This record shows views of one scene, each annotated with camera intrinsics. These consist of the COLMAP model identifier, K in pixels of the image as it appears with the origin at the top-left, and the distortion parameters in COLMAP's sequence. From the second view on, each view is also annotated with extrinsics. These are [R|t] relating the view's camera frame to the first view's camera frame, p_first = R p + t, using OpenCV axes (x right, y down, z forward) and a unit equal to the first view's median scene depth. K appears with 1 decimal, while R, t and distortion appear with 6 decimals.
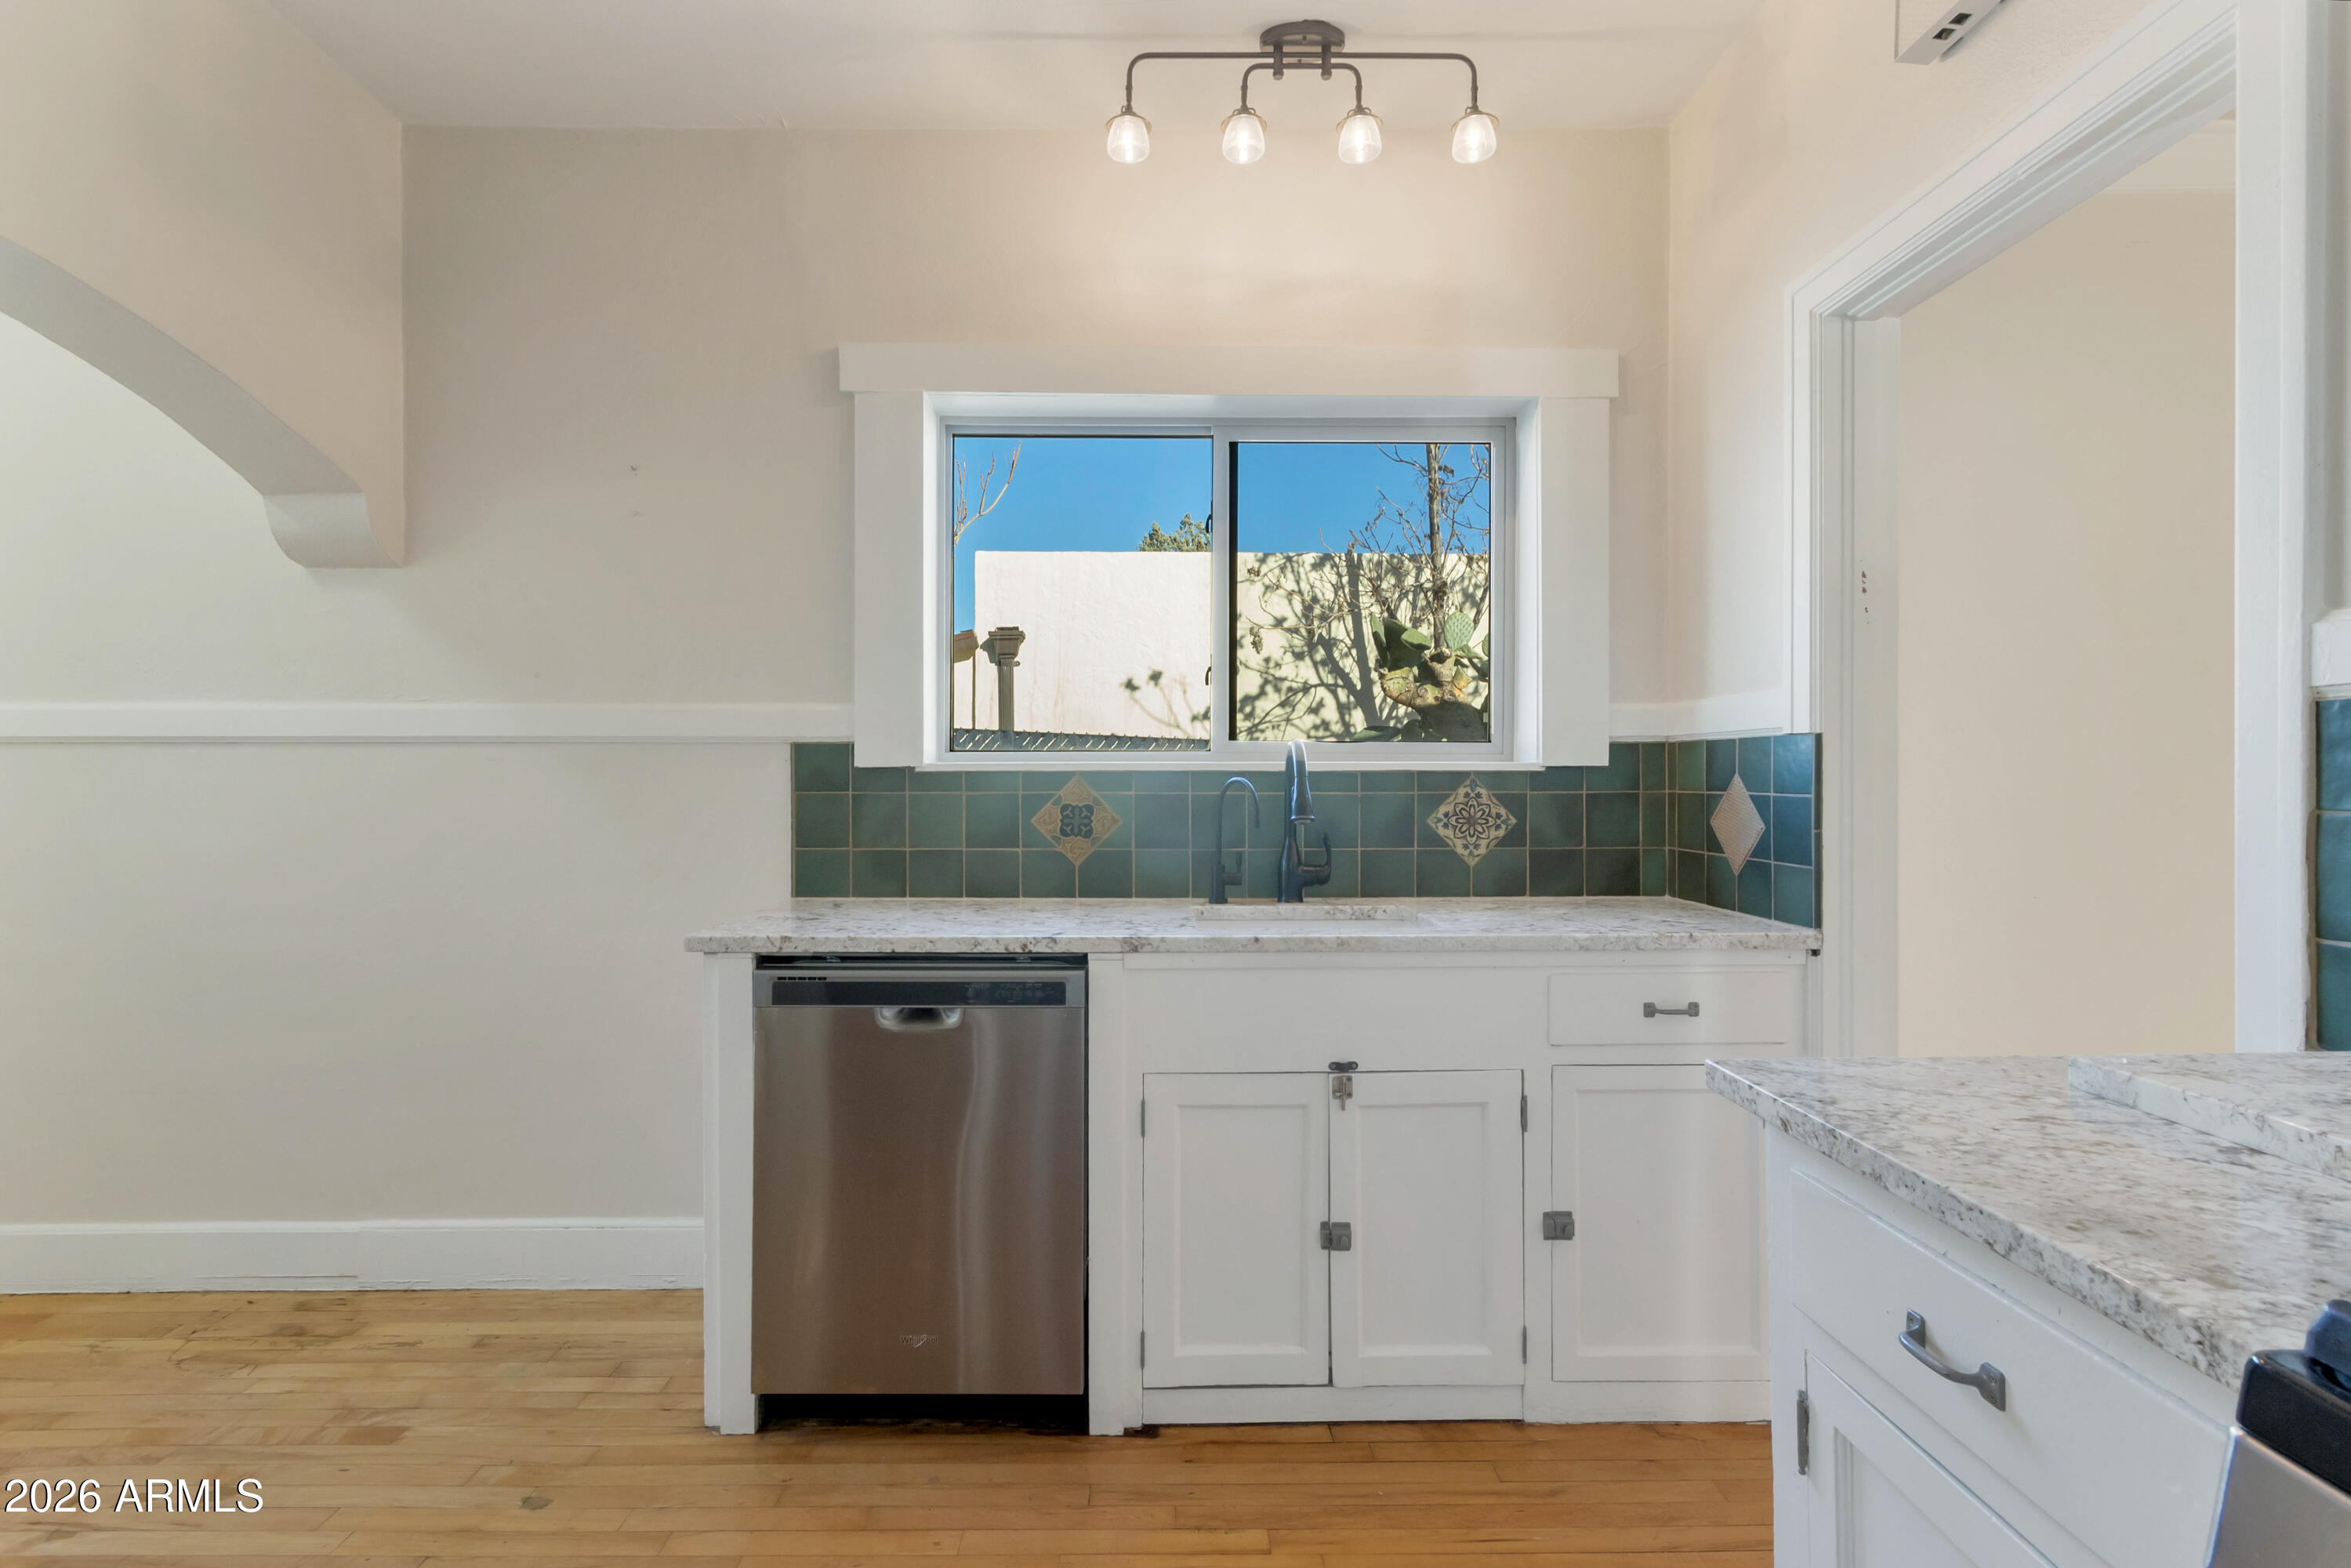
lens RADIAL K [[1123.1, 0, 1175.3], [0, 1123.1, 785.1], [0, 0, 1]] dist [0.013058, -0.004892]
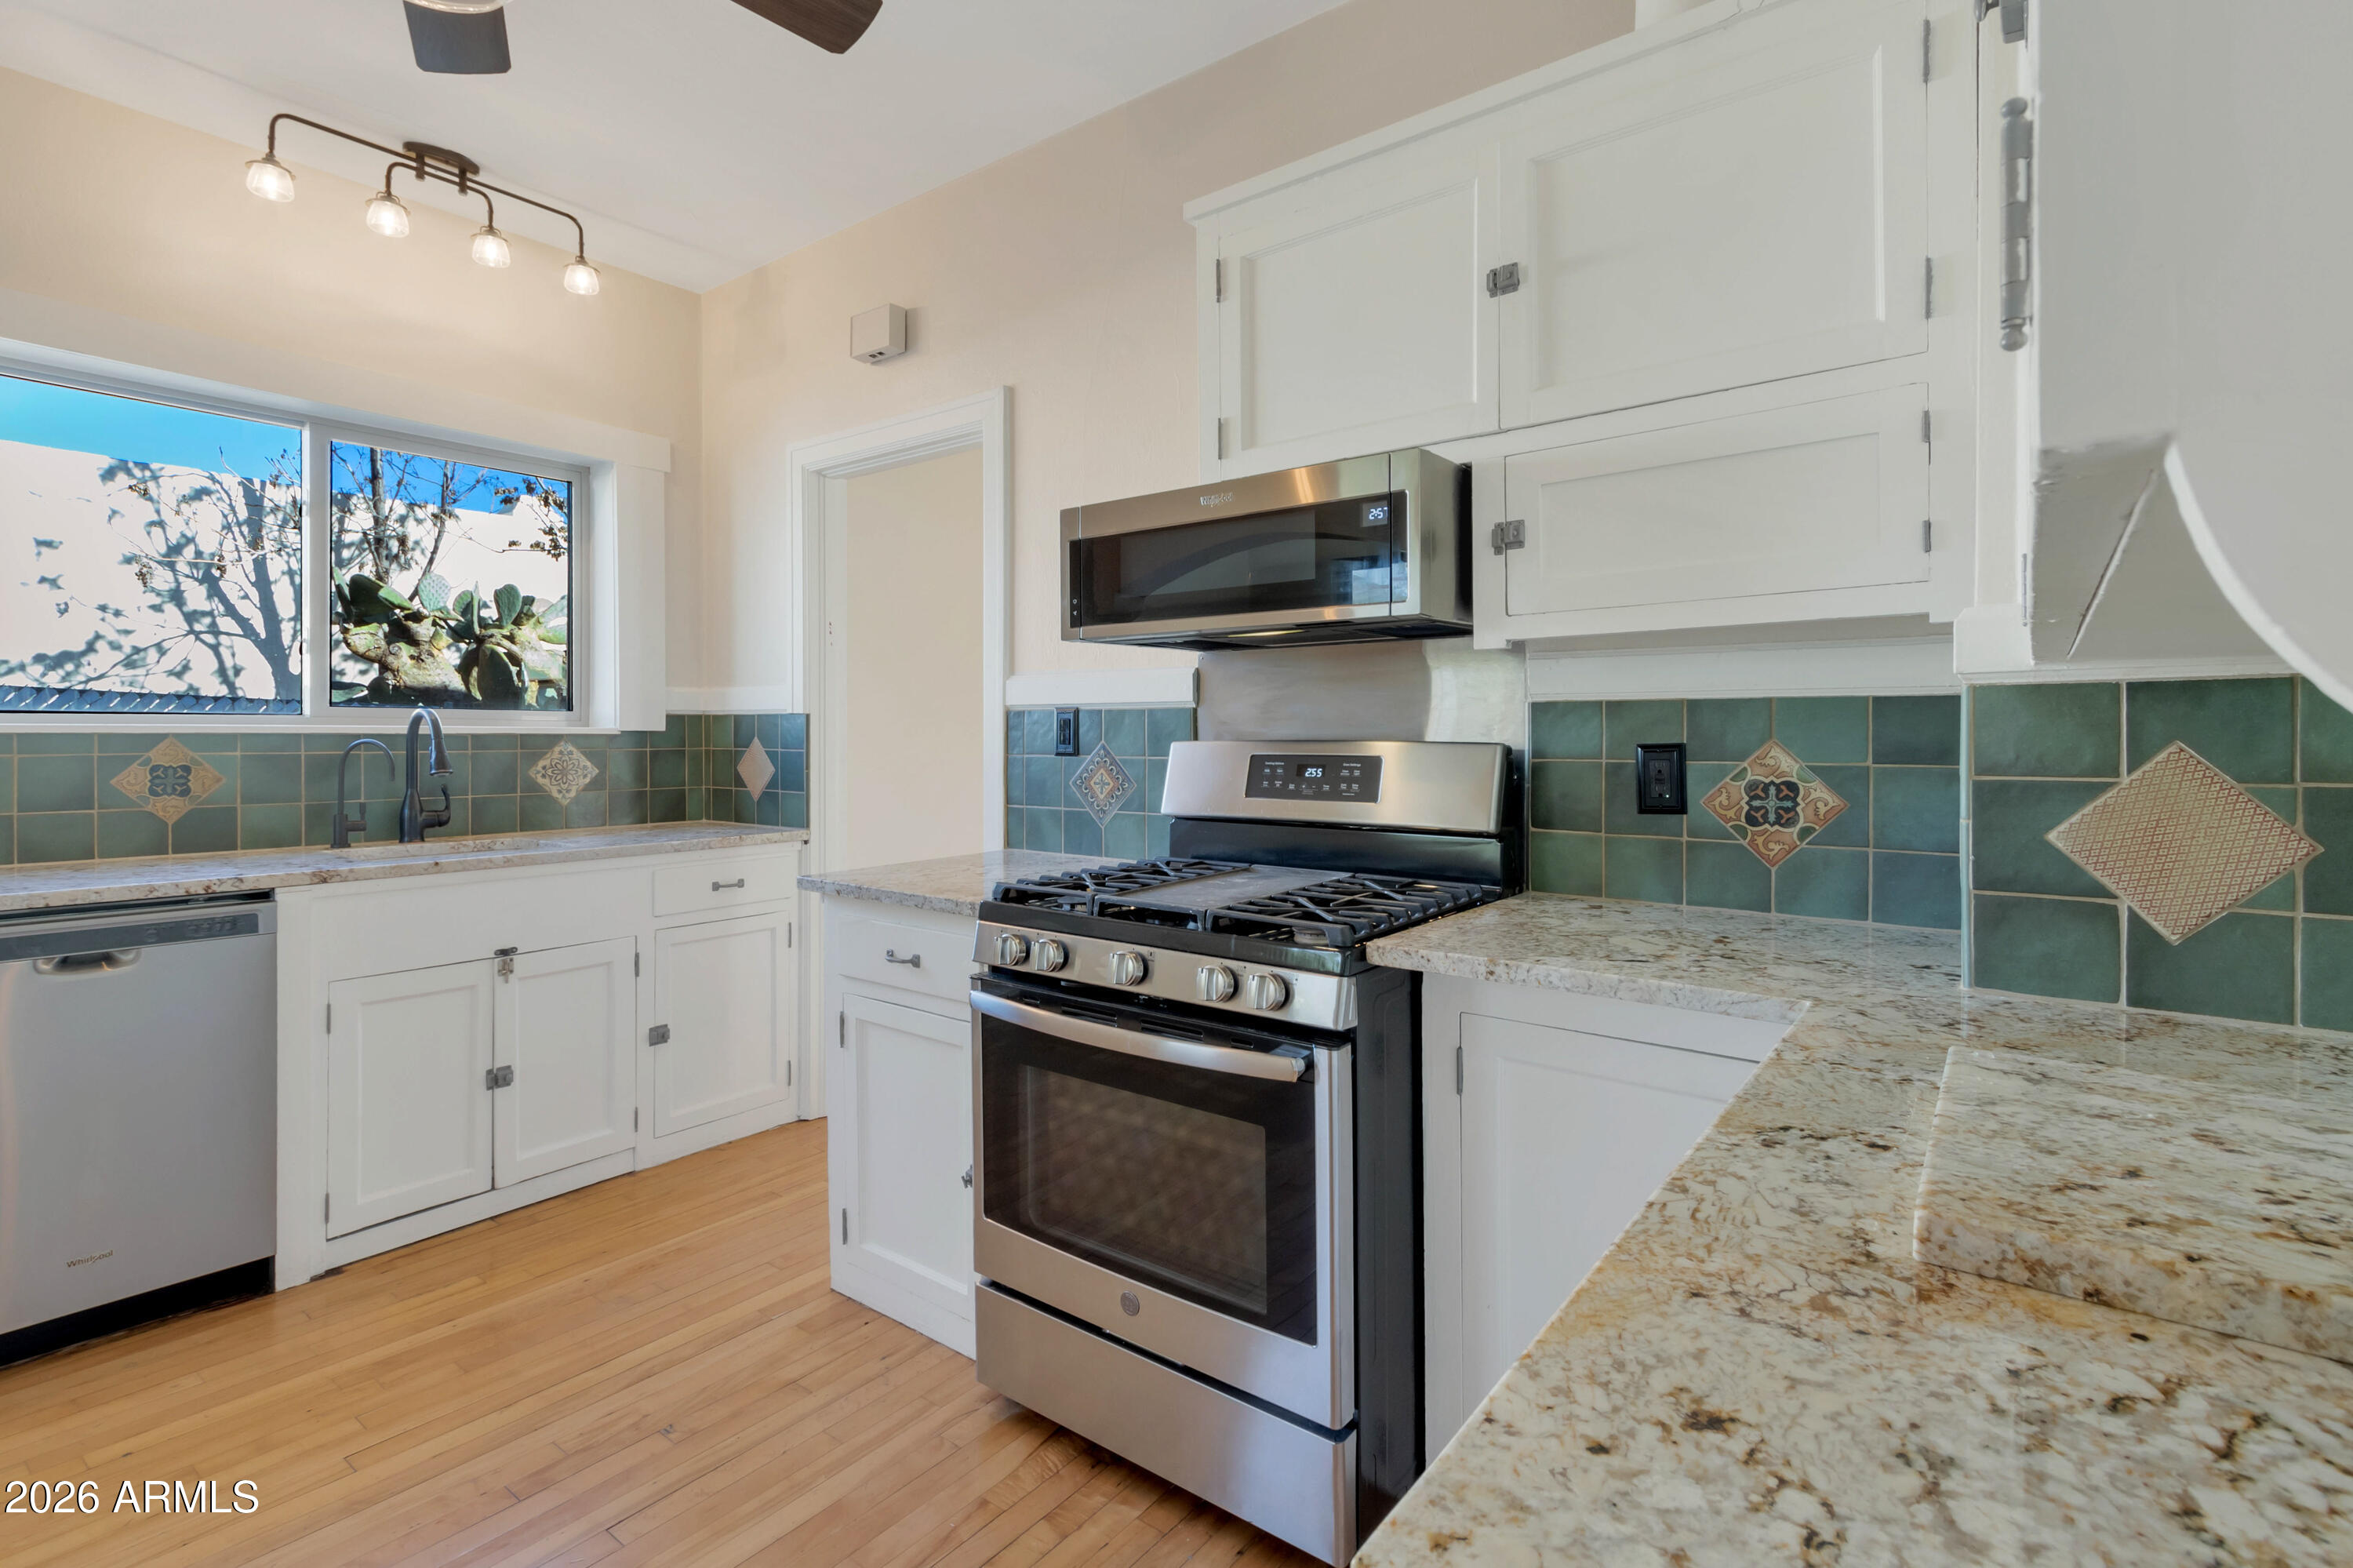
lens RADIAL K [[1124.0, 0, 1149.7], [0, 1124.0, 738.7], [0, 0, 1]] dist [0.013058, -0.004892]
pose [[0.631635, -0.000474, 0.775266, -0.370842], [0.001940, 0.999998, -0.000969, -0.004888], [-0.775263, 0.002116, 0.631634, -0.418360]]
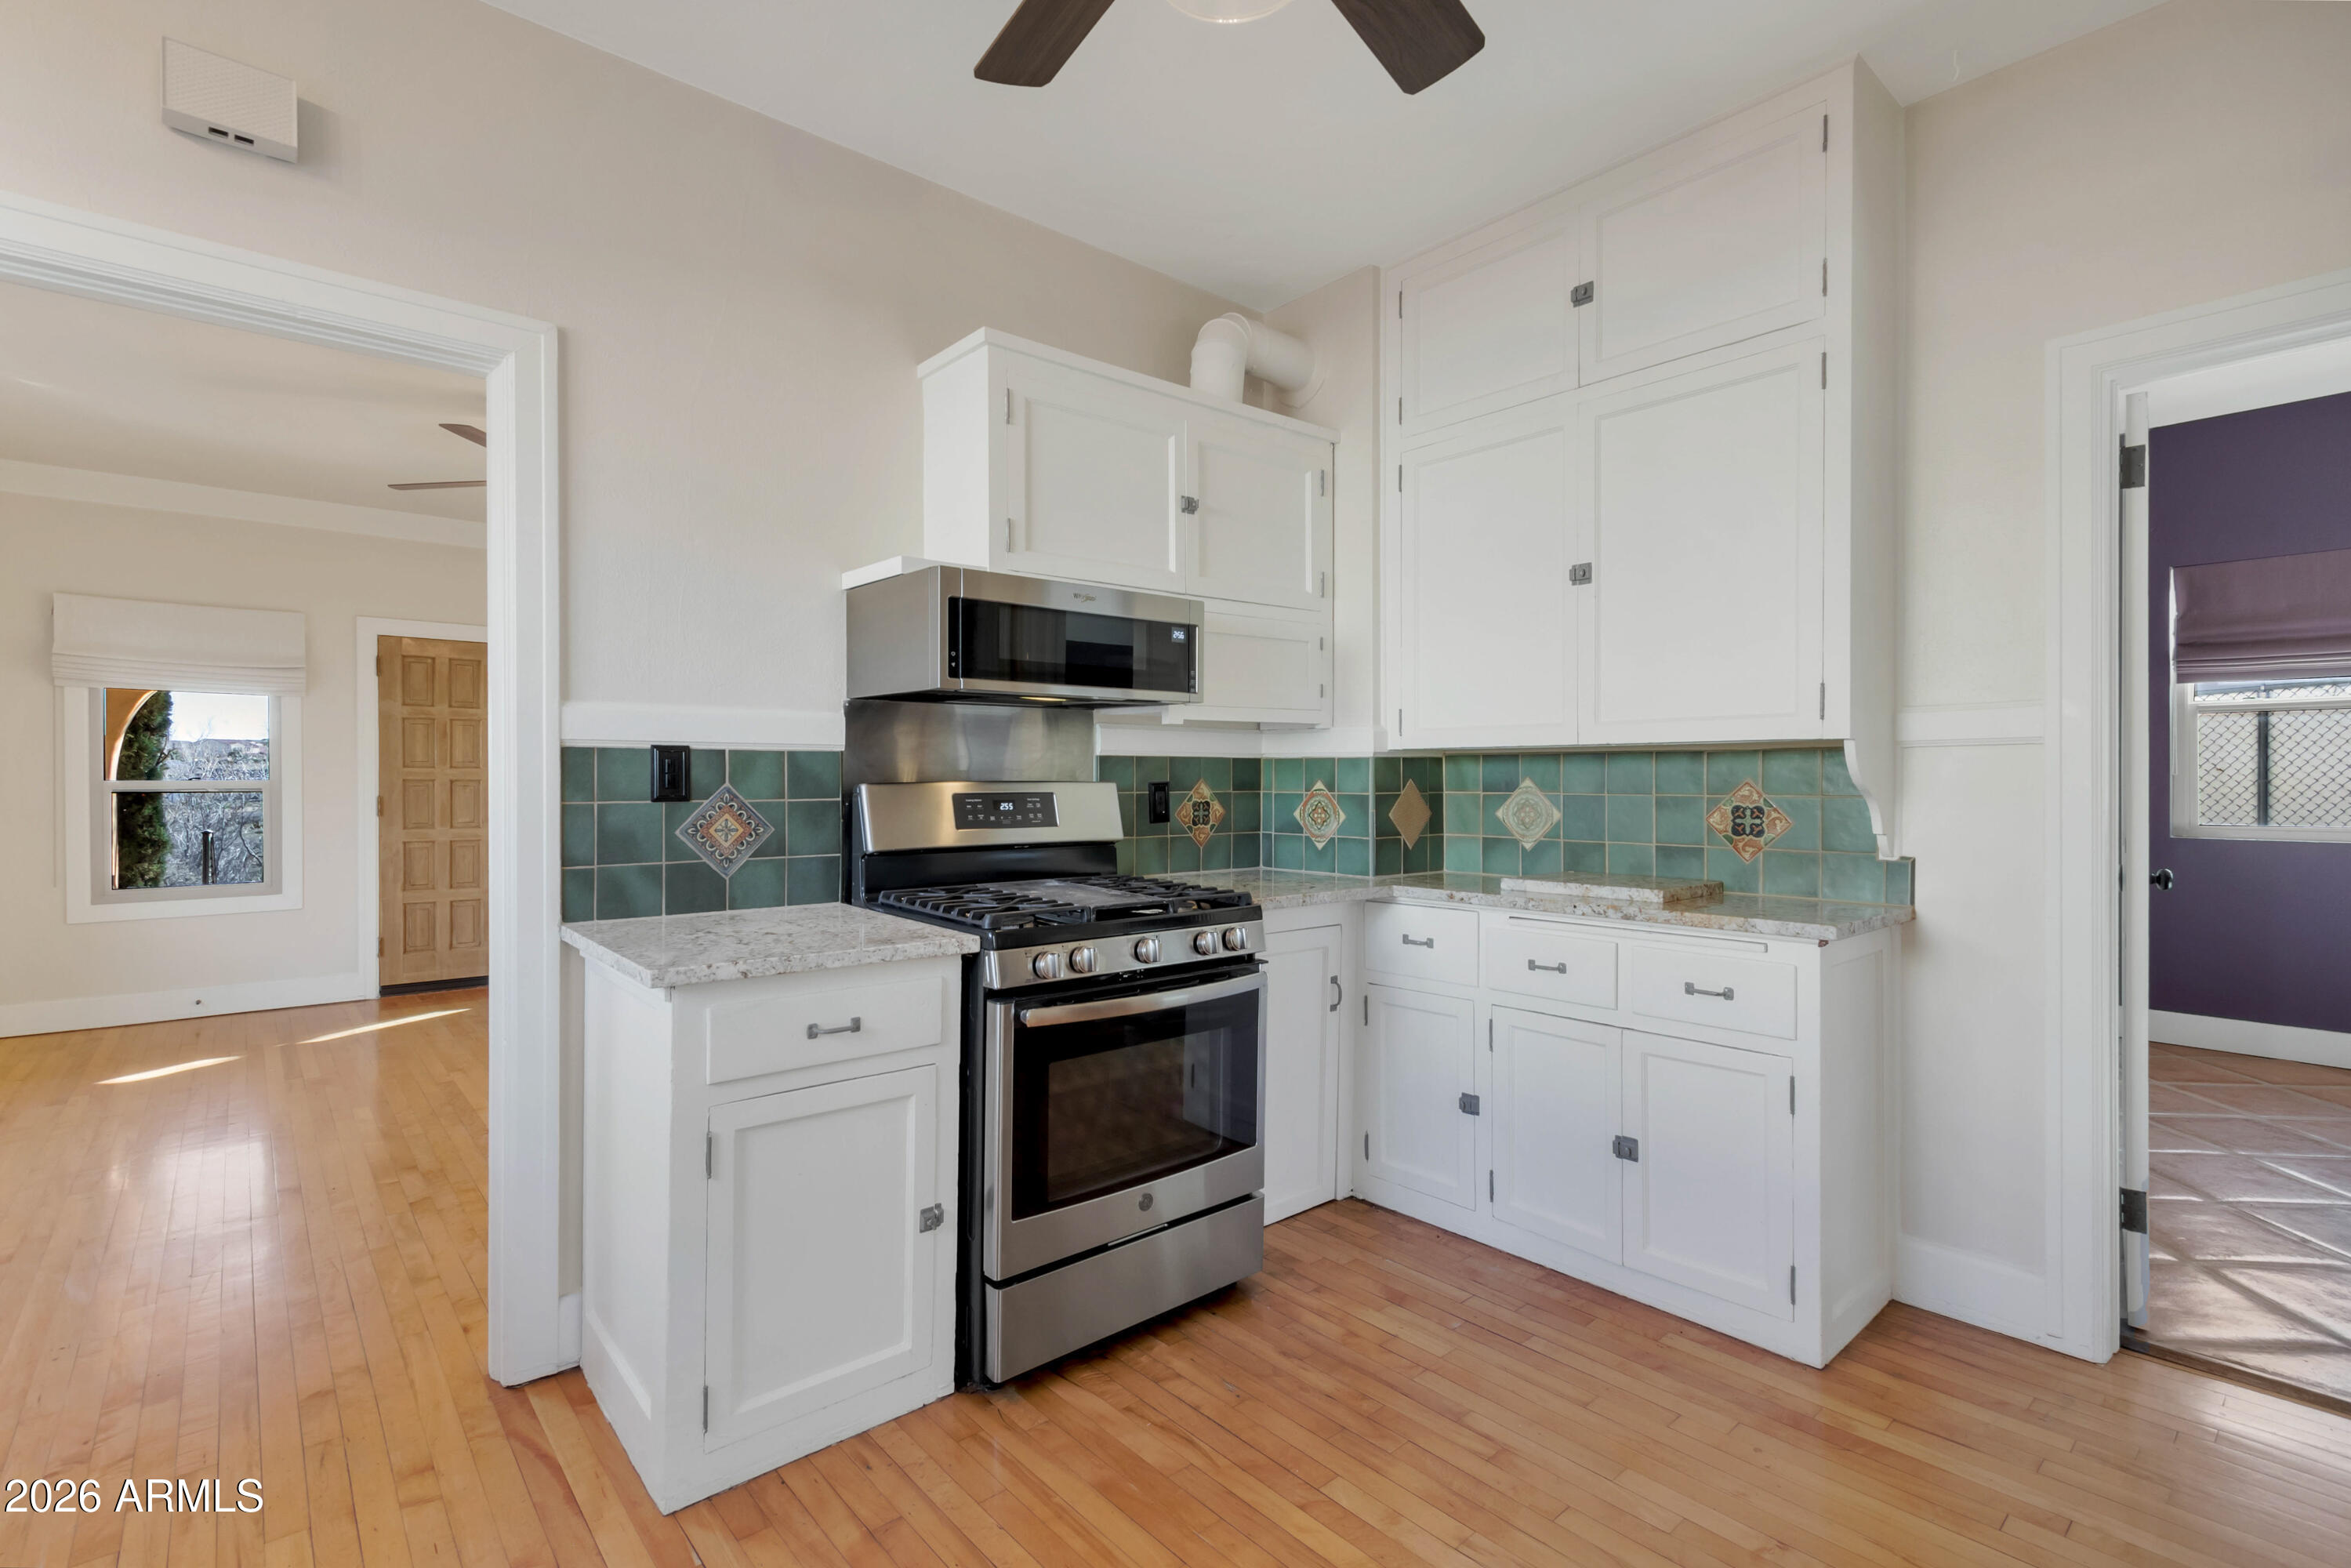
lens RADIAL K [[1123.1, 0, 1157.5], [0, 1123.1, 770.7], [0, 0, 1]] dist [0.013058, -0.004892]
pose [[-0.650121, 0.008188, 0.759786, -0.573029], [0.006254, 0.999966, -0.005424, -0.007813], [-0.759805, 0.001226, -0.650150, 0.741054]]
